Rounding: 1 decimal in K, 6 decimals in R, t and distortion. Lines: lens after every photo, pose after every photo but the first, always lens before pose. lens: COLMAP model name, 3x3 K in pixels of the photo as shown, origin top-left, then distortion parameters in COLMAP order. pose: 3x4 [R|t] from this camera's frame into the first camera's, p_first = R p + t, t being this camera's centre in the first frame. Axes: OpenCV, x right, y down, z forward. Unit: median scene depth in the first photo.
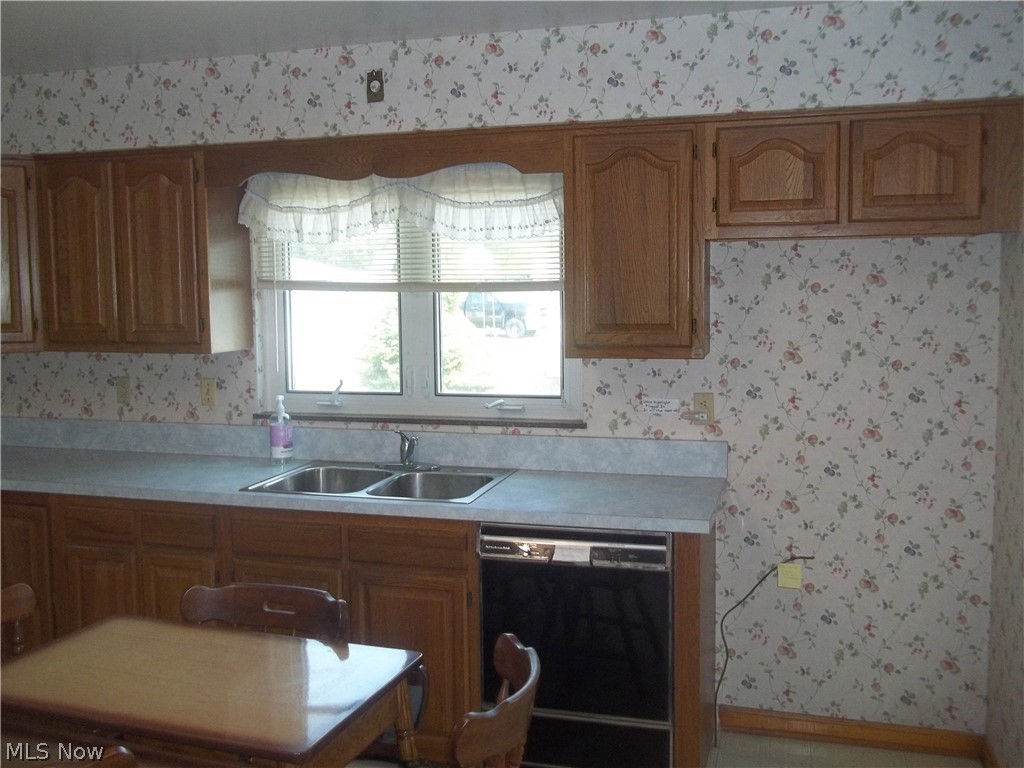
lens RADIAL K [[1239.1, 0, 512.2], [0, 1239.1, 384.7], [0, 0, 1]] dist [-0.016721, 0.000000]
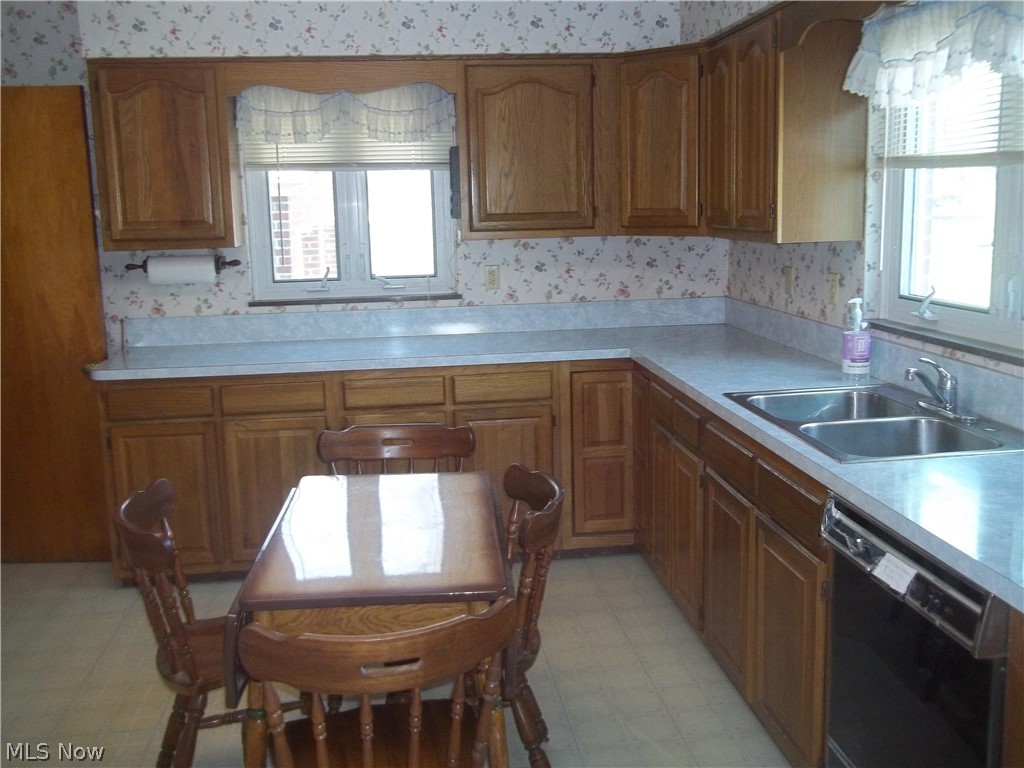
lens RADIAL K [[955.2, 0, 495.7], [0, 955.2, 223.2], [0, 0, 1]] dist [-0.022521, 0.000000]
pose [[0.905989, -0.024659, 0.422583, -0.369338], [0.043992, 0.998381, -0.036057, -0.006349], [-0.421010, 0.051258, 0.905607, 0.134998]]
